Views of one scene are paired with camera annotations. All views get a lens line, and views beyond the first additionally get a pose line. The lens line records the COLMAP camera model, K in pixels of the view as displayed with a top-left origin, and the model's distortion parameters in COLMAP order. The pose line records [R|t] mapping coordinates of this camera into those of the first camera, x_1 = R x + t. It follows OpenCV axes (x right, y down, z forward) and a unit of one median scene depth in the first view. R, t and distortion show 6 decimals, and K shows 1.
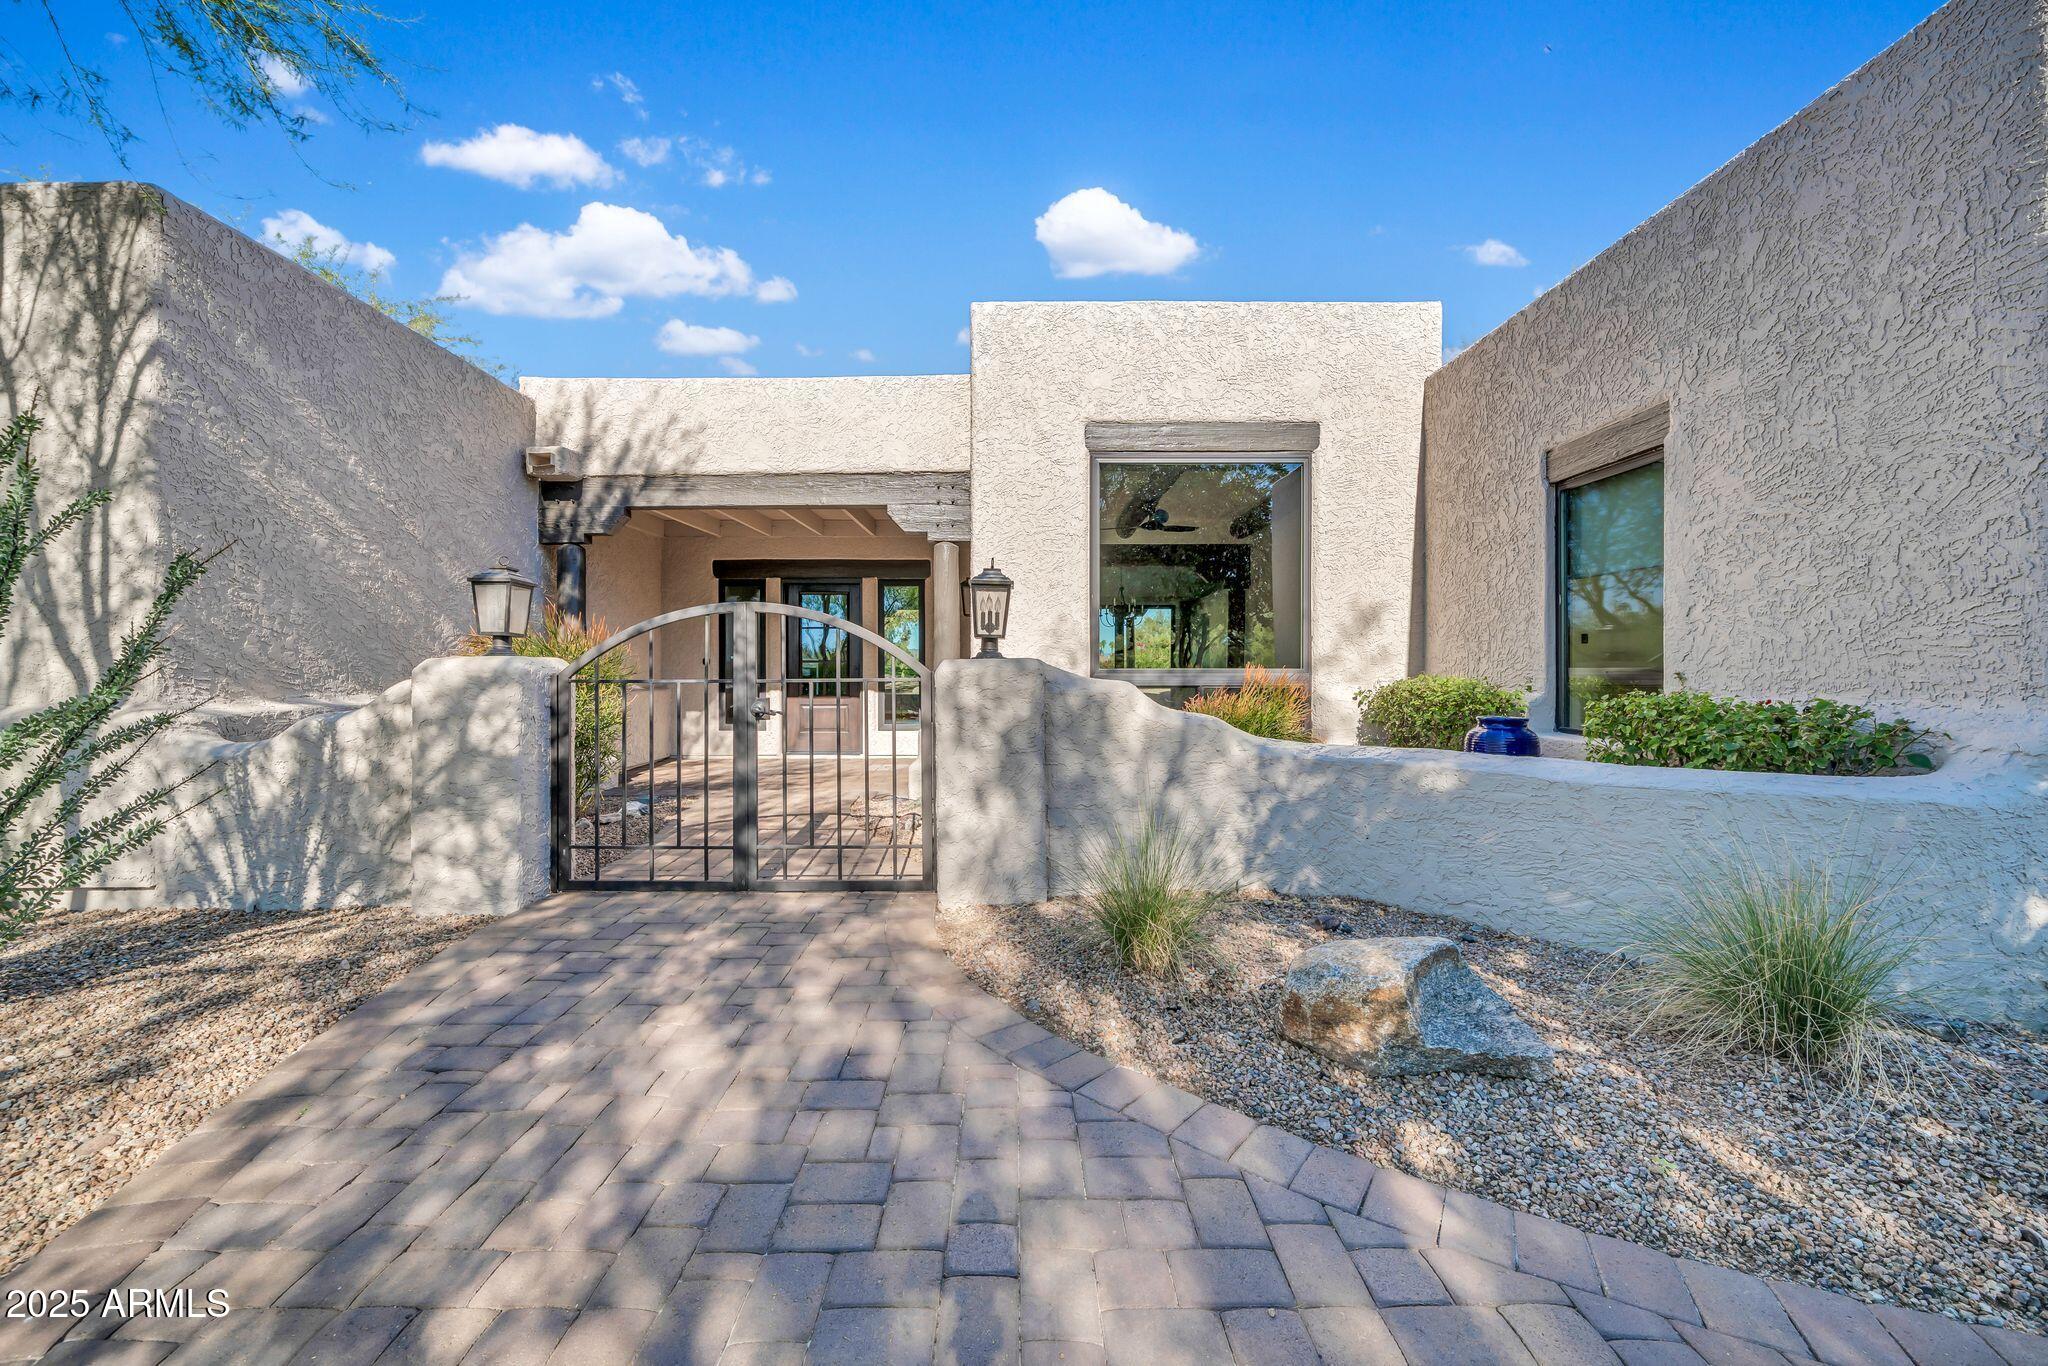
lens RADIAL K [[708.2, 0, 1017.6], [0, 708.2, 669.9], [0, 0, 1]] dist [-0.006373, 0.000411]
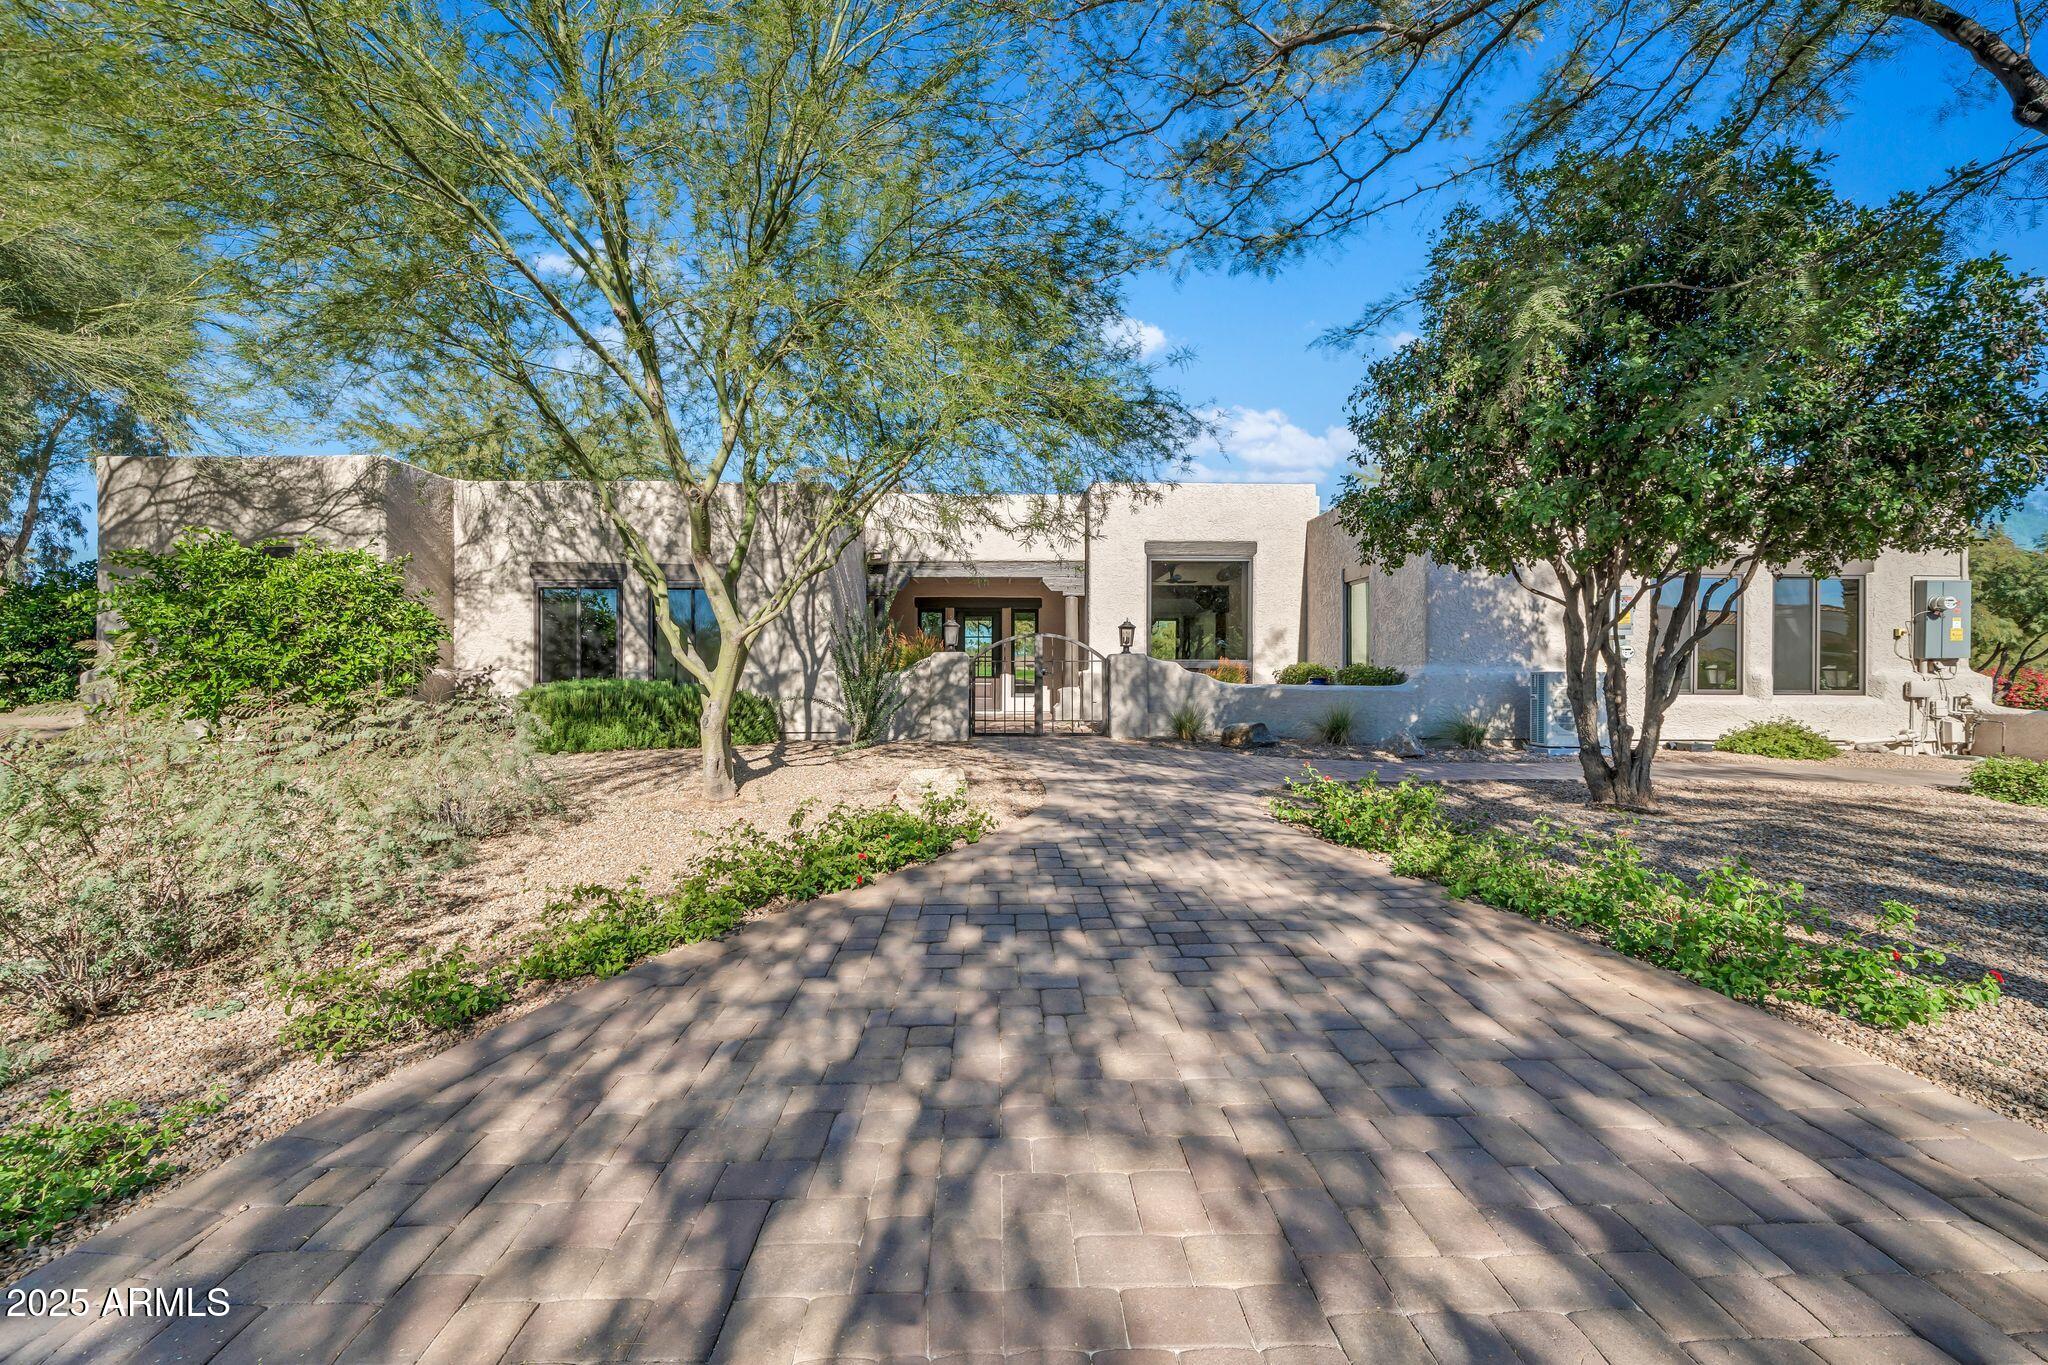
lens RADIAL K [[708.2, 0, 1022.8], [0, 708.2, 687.2], [0, 0, 1]] dist [-0.006373, 0.000411]
pose [[0.999886, 0.002214, 0.014924, -0.491588], [-0.002556, 0.999733, 0.022965, 0.054434], [-0.014869, -0.023000, 0.999625, -1.824301]]
